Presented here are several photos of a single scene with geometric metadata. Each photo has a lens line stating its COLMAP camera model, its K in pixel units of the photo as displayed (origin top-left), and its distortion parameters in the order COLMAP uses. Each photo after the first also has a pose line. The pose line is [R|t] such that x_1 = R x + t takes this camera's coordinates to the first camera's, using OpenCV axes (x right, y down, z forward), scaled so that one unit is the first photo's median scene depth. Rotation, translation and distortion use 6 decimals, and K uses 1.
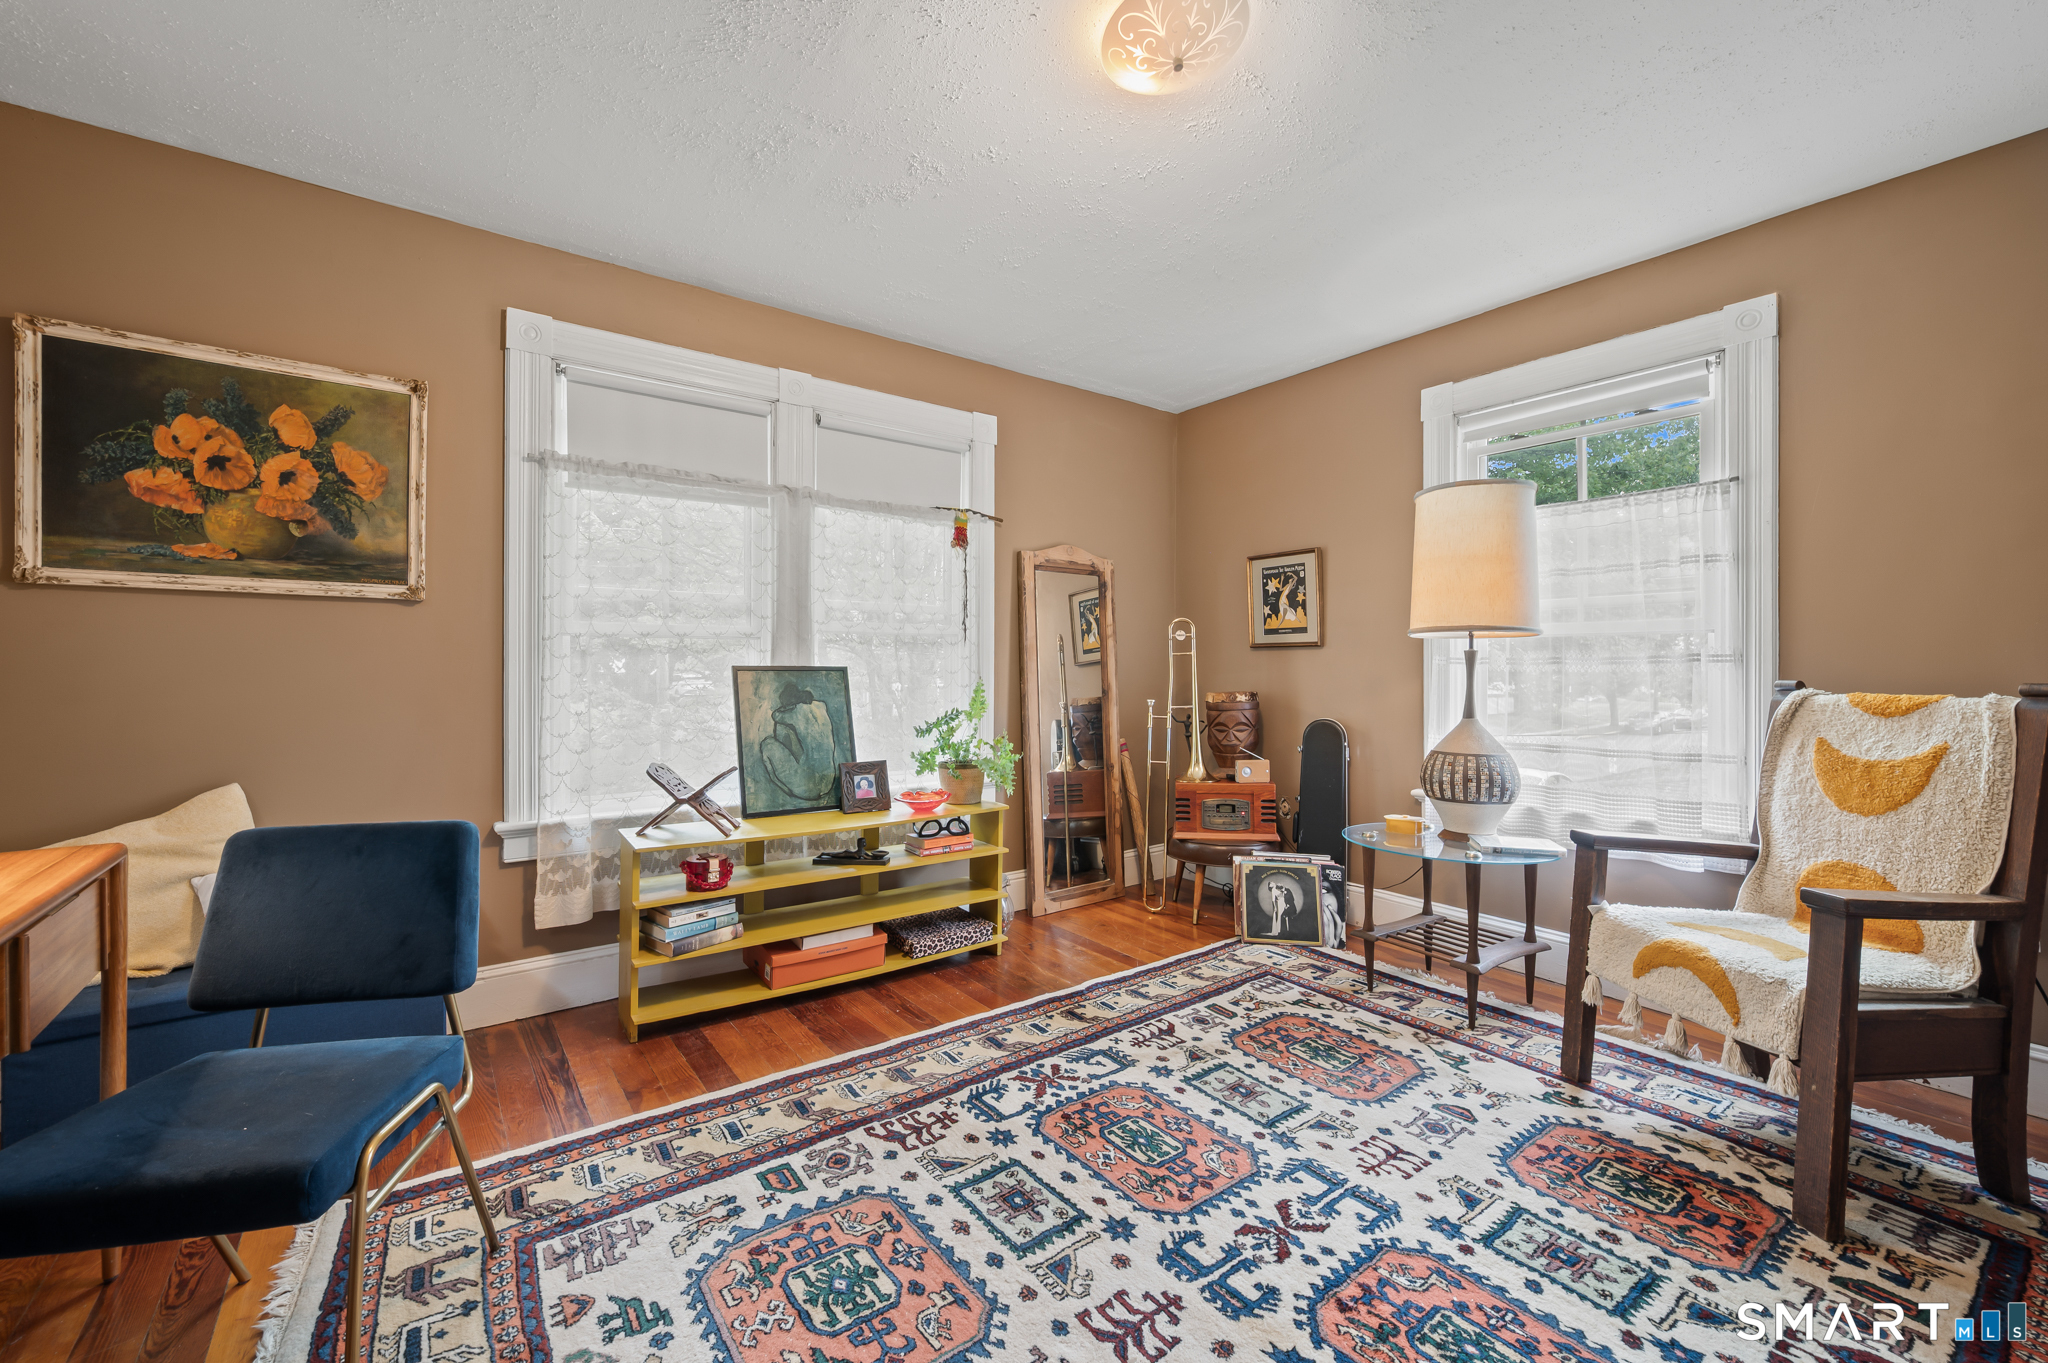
lens RADIAL K [[822.6, 0, 1024.3], [0, 822.6, 669.4], [0, 0, 1]] dist [0.000706, 0.000720]
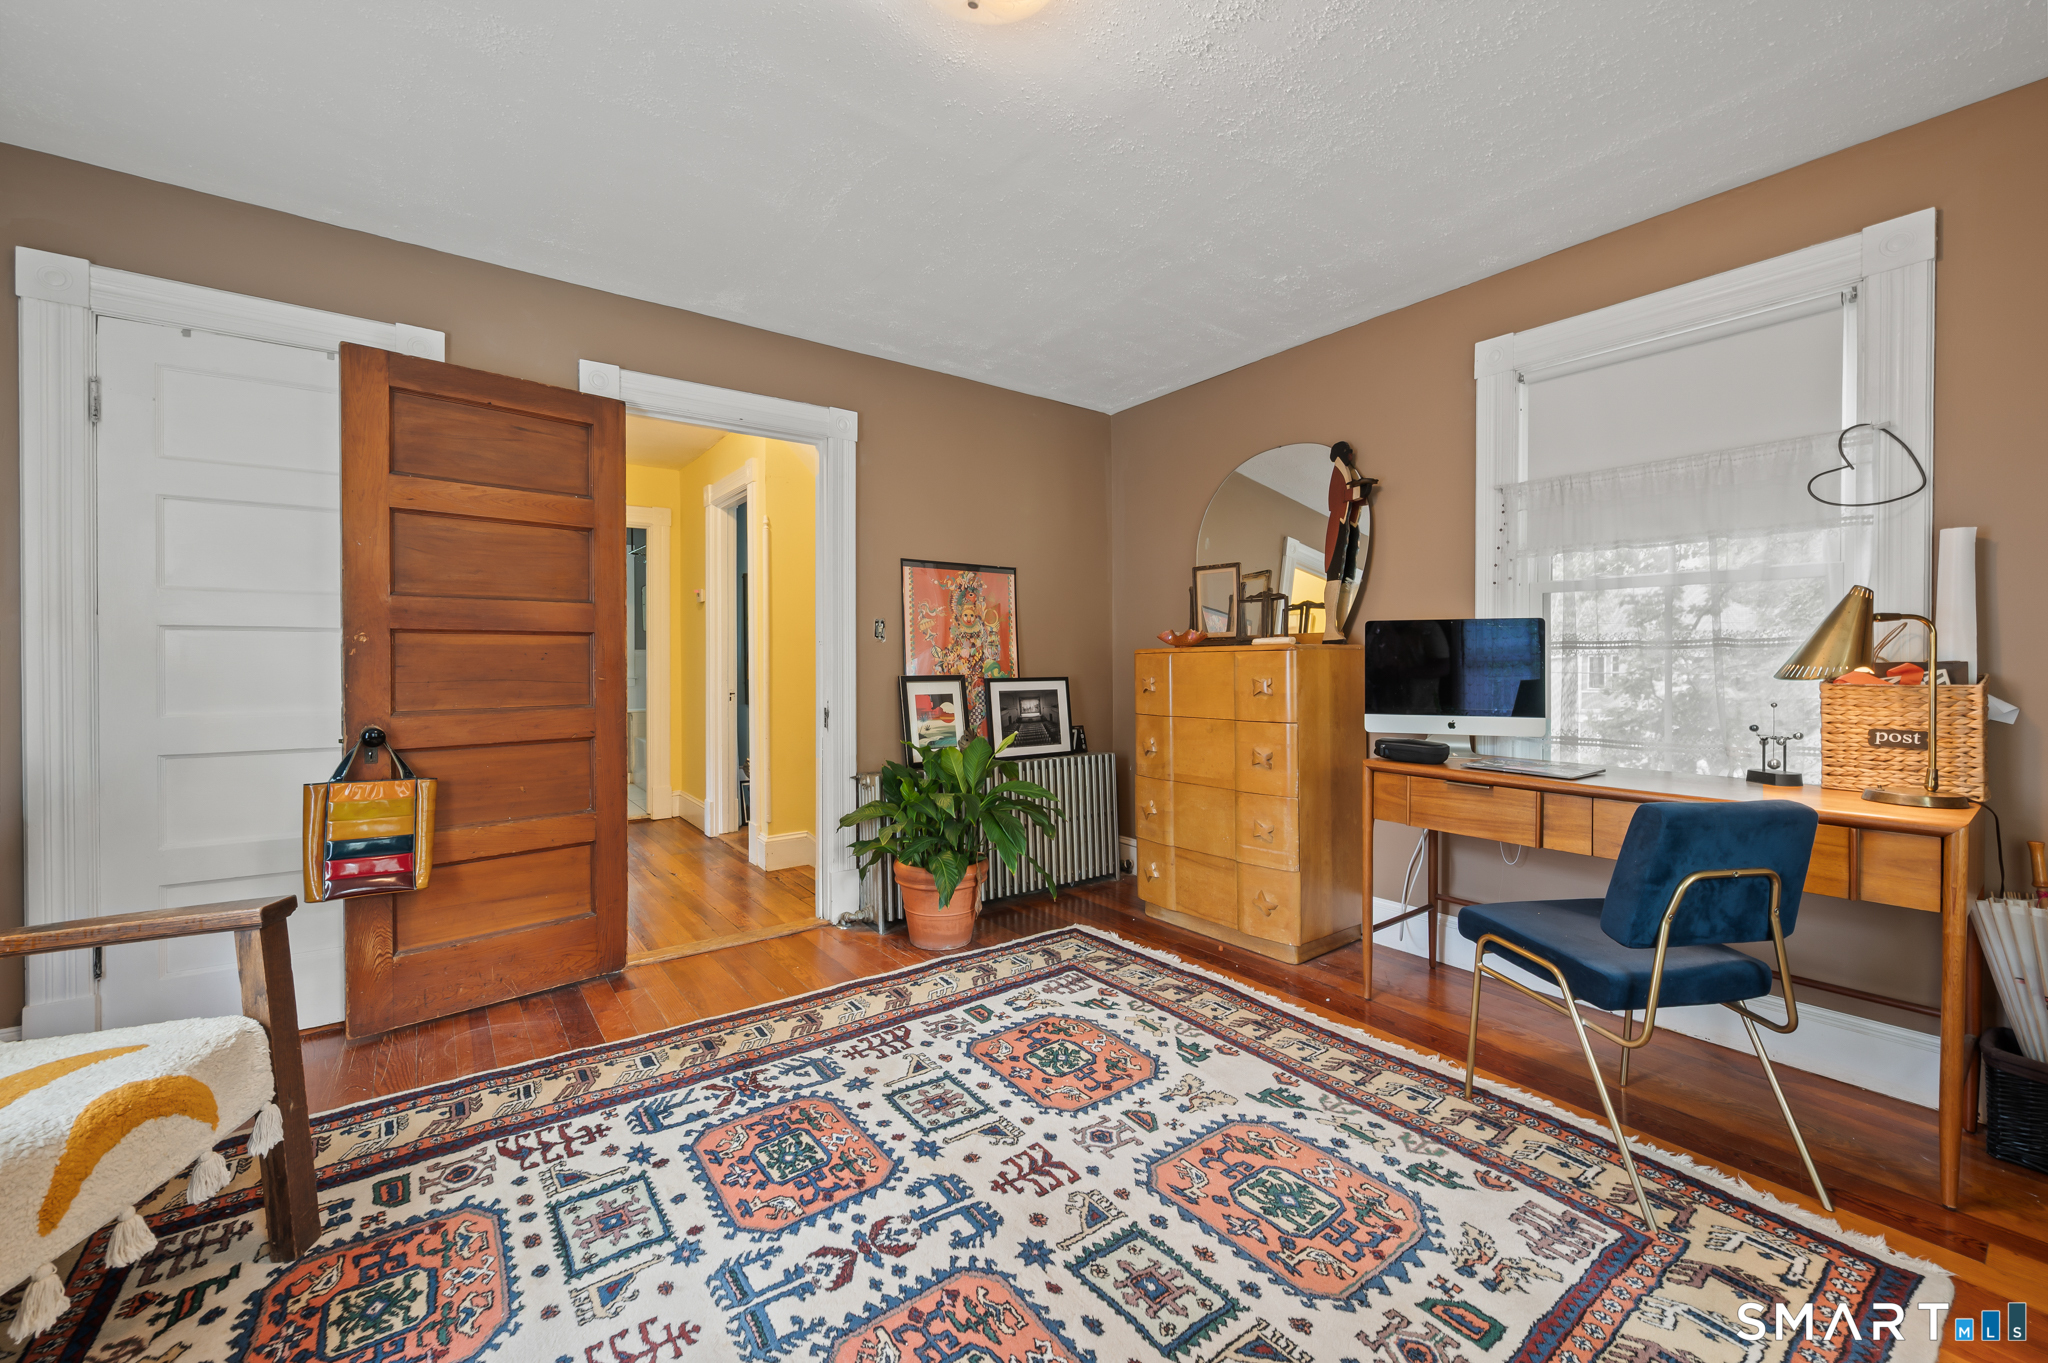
lens RADIAL K [[822.6, 0, 1023.7], [0, 822.6, 665.9], [0, 0, 1]] dist [0.000706, 0.000720]
pose [[-0.999989, -0.001762, -0.004242, 0.136770], [-0.001829, 0.999874, 0.015766, -0.005194], [0.004214, 0.015774, -0.999867, 1.968819]]
